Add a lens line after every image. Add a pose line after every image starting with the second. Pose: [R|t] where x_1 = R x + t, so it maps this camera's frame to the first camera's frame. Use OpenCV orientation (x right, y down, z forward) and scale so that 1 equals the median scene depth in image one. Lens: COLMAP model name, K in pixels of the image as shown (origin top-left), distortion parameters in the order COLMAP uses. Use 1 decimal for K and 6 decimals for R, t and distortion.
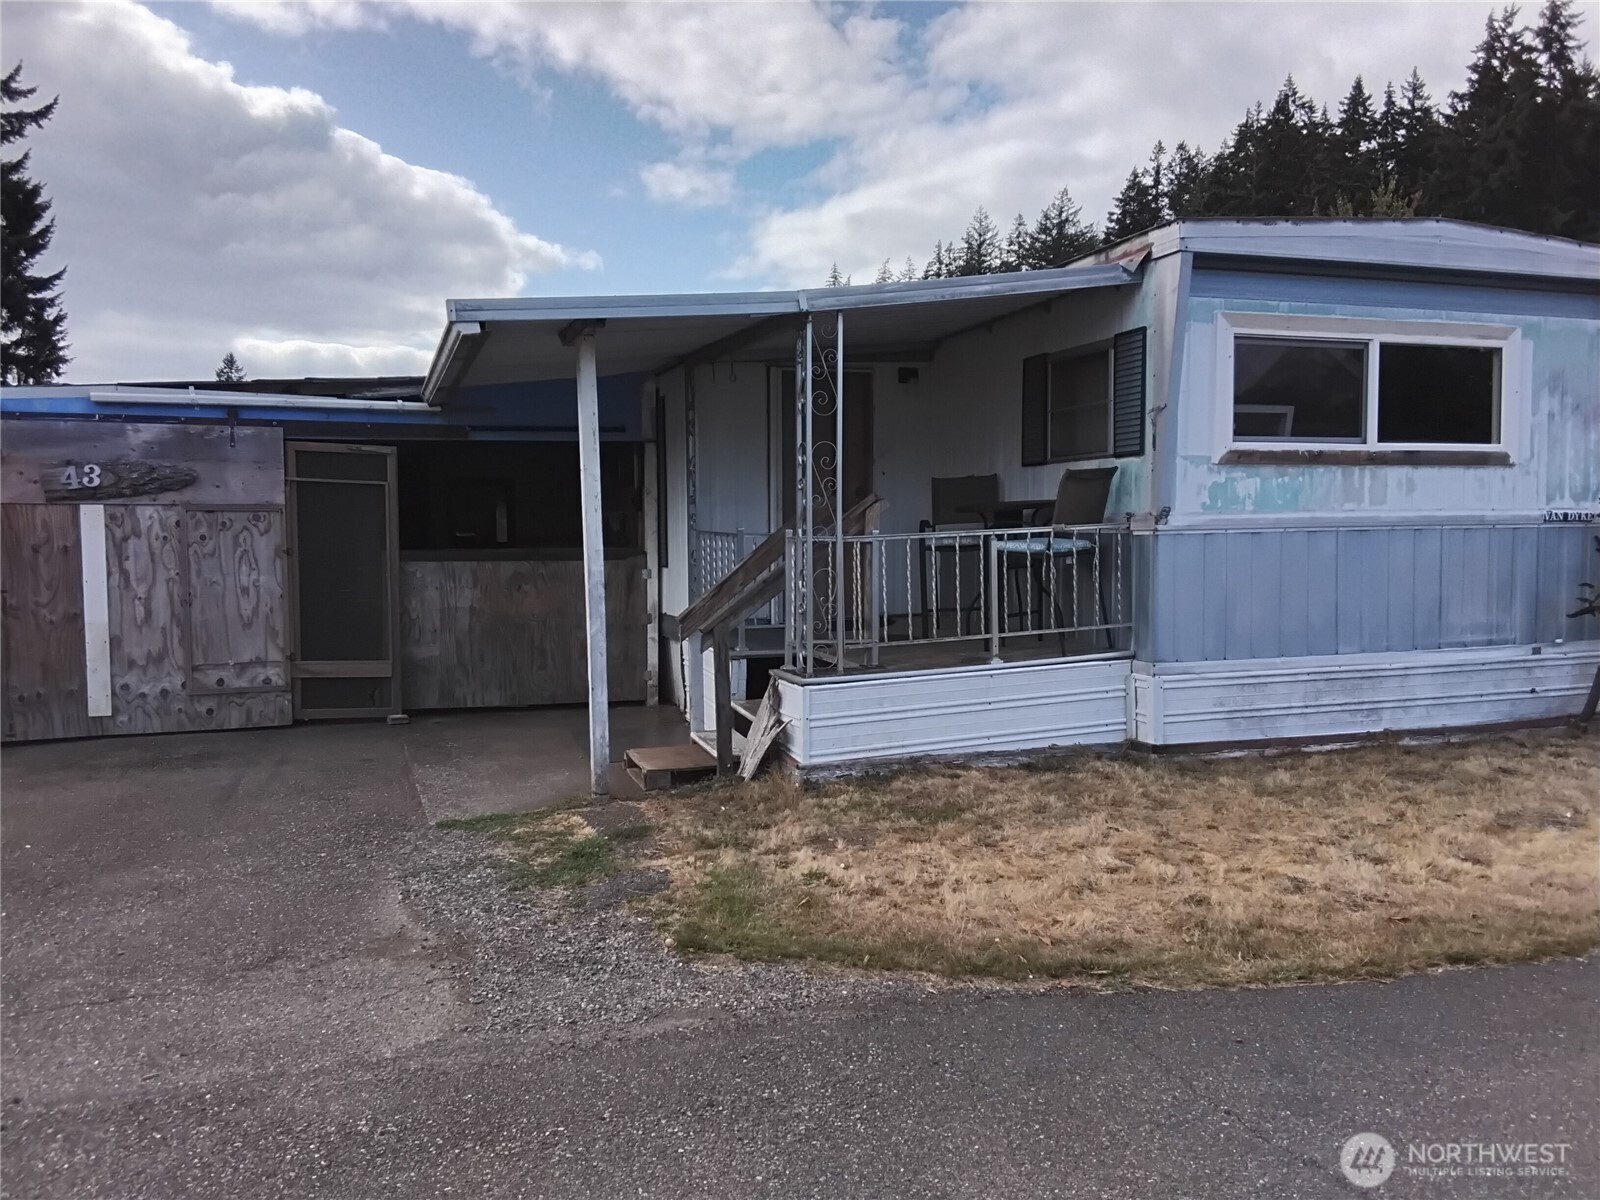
lens RADIAL K [[1233.7, 0, 802.4], [0, 1233.7, 596.4], [0, 0, 1]] dist [0.128082, -0.193630]
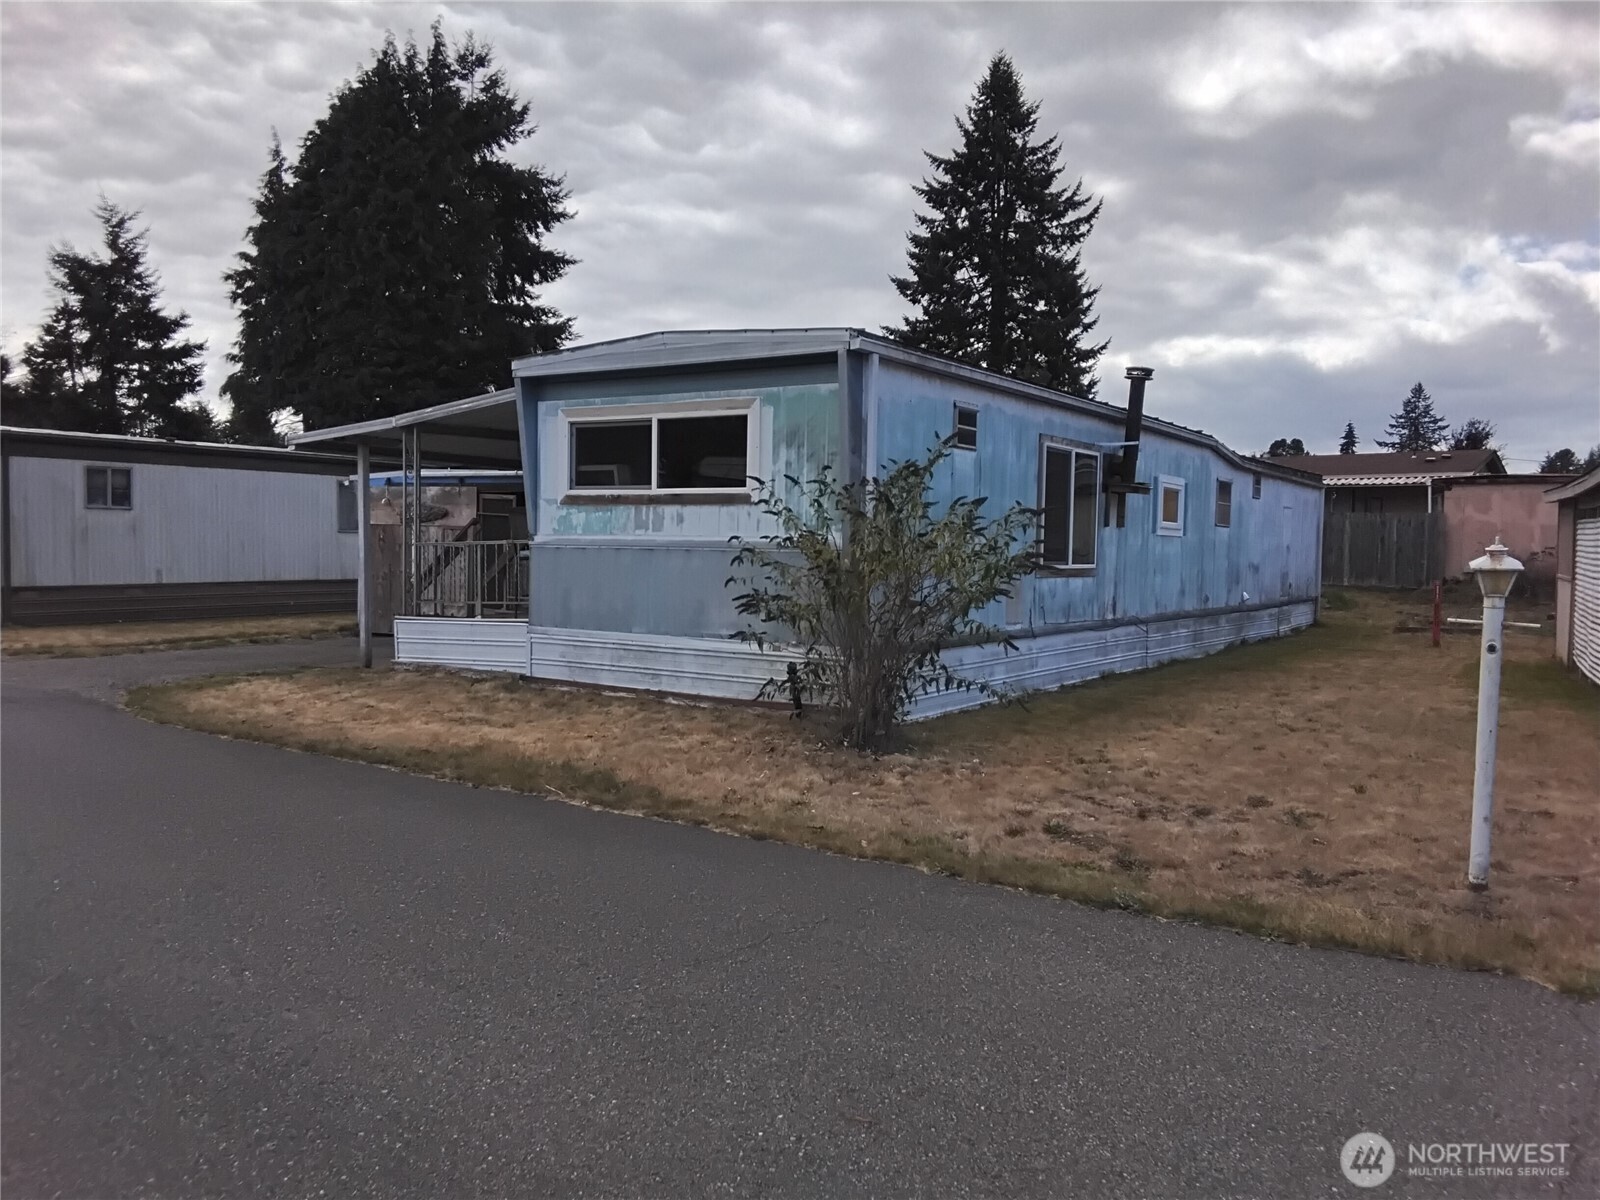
lens RADIAL K [[1233.7, 0, 802.4], [0, 1233.7, 596.4], [0, 0, 1]] dist [0.128082, -0.193630]
pose [[0.605929, 0.052453, -0.793787, 1.691418], [-0.071773, 0.997359, 0.011117, -0.026879], [0.792274, 0.050236, 0.608094, 0.276422]]
